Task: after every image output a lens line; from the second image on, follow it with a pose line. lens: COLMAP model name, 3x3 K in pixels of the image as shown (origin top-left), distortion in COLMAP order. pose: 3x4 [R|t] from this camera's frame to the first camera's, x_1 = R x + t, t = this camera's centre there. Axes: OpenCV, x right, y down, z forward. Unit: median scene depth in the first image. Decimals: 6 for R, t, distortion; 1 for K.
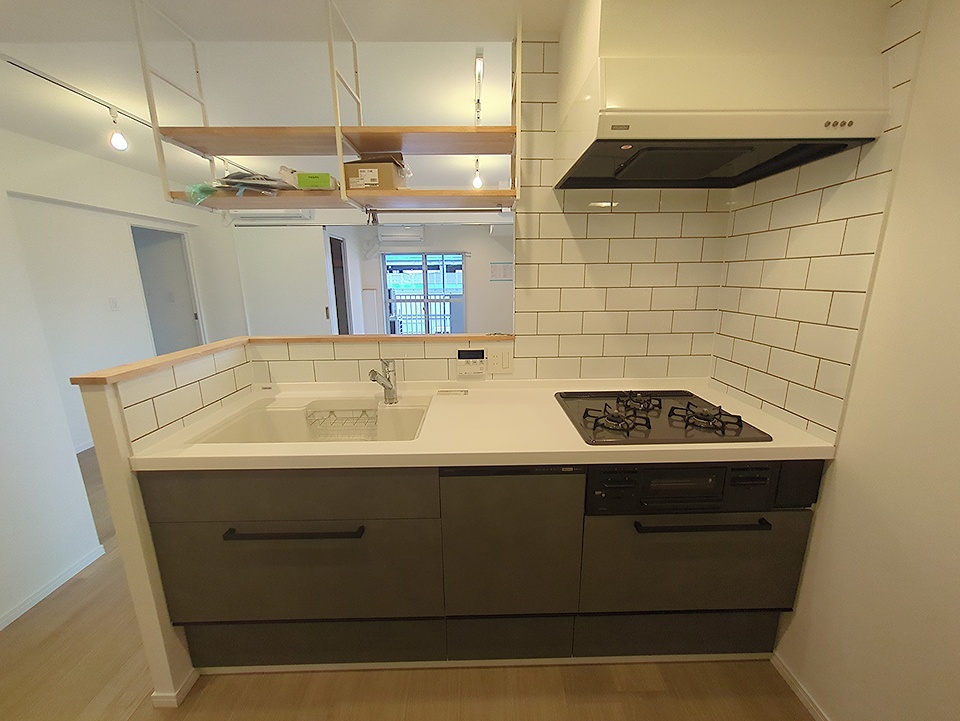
lens RADIAL K [[379.9, 0, 484.3], [0, 379.9, 360.1], [0, 0, 1]] dist [0.001556, 0.001468]
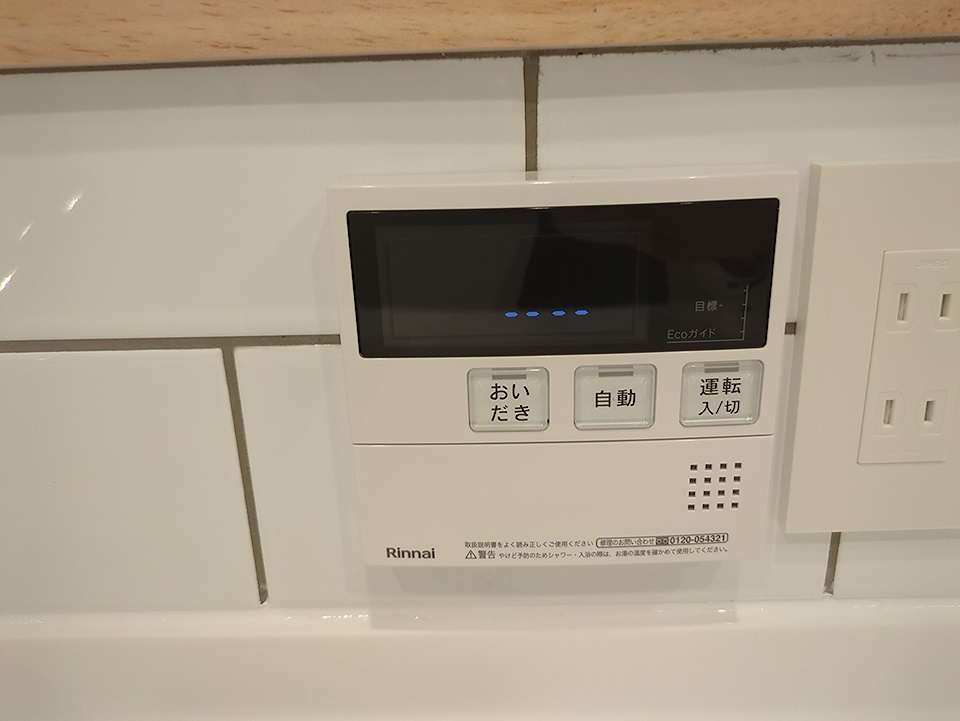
lens RADIAL K [[732.0, 0, 481.1], [0, 732.0, 358.8], [0, 0, 1]] dist [0.010301, -0.003300]
pose [[0.998538, -0.010334, -0.053064, -0.041676], [0.014963, 0.996044, 0.087591, -0.012530], [0.051949, -0.088256, 0.994742, 0.878942]]
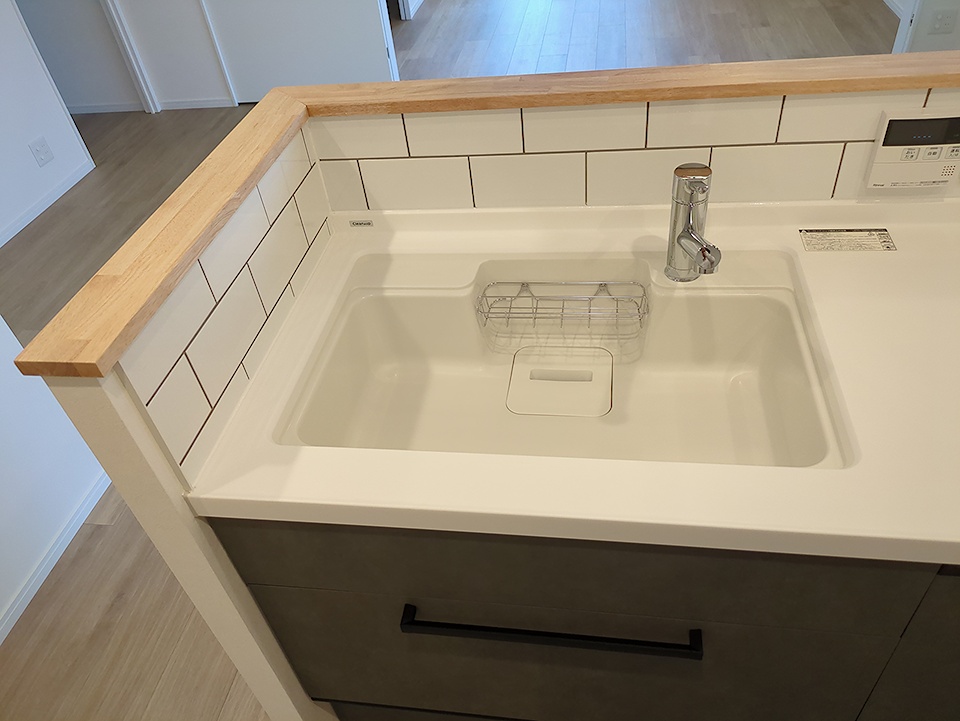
lens RADIAL K [[732.0, 0, 480.9], [0, 732.0, 369.1], [0, 0, 1]] dist [0.010301, -0.003300]
pose [[0.981927, 0.040147, -0.184955, -0.295114], [0.054983, 0.874584, 0.481746, -0.165955], [0.181099, -0.483209, 0.856570, 0.270171]]
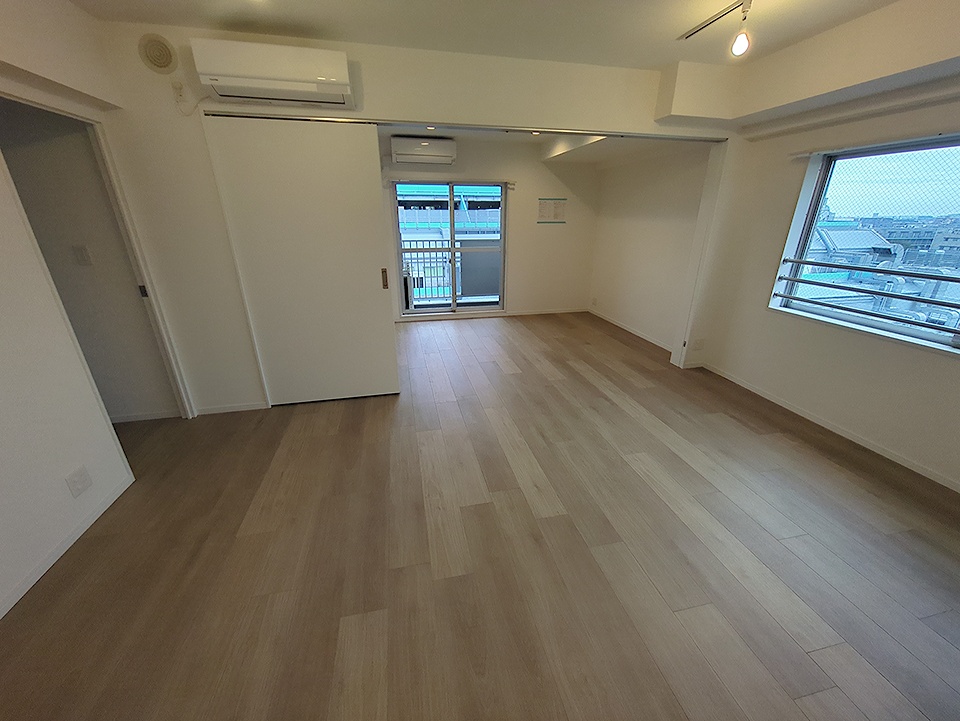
lens RADIAL K [[379.0, 0, 481.6], [0, 379.0, 360.9], [0, 0, 1]] dist [0.003469, 0.001019]
pose [[0.980442, -0.061421, 0.186977, -1.036275], [0.032460, 0.987509, 0.154182, -0.224480], [-0.194112, -0.145097, 0.970189, 0.959190]]
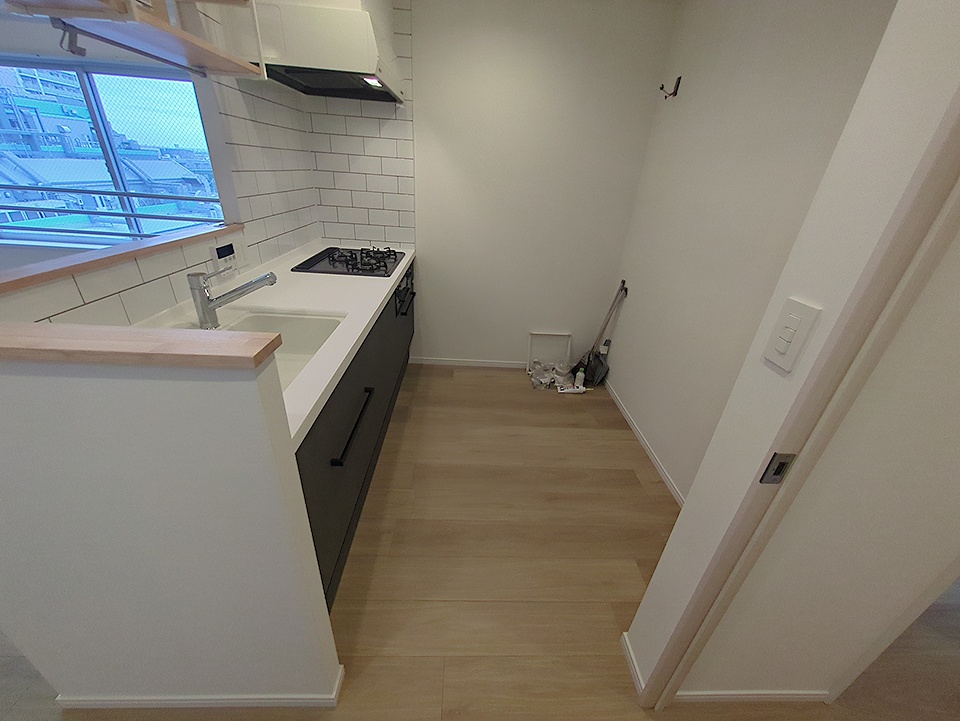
lens RADIAL K [[379.0, 0, 487.3], [0, 379.0, 358.7], [0, 0, 1]] dist [0.003469, 0.001019]
pose [[-0.016035, -0.441575, 0.897081, -0.980941], [0.151473, 0.885769, 0.438714, -0.090658], [-0.988331, 0.142918, 0.052683, 0.368939]]
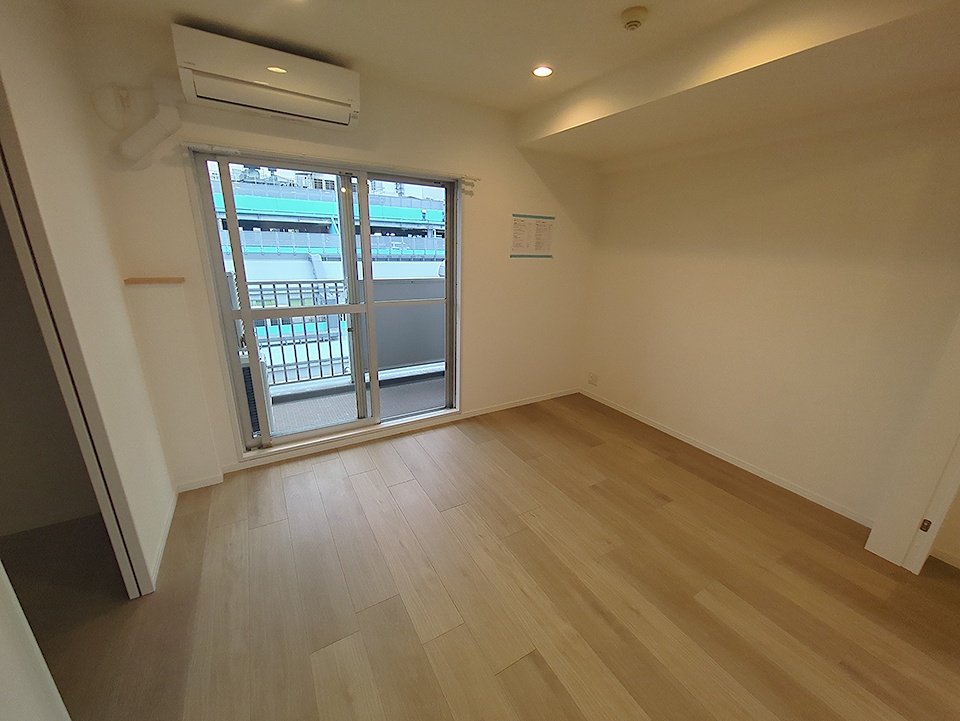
lens RADIAL K [[379.0, 0, 481.9], [0, 379.0, 361.9], [0, 0, 1]] dist [0.003469, 0.001019]
pose [[0.870921, -0.112408, 0.478393, -0.941194], [0.068518, 0.991755, 0.108294, -0.565407], [-0.486622, -0.061537, 0.871443, 2.562989]]
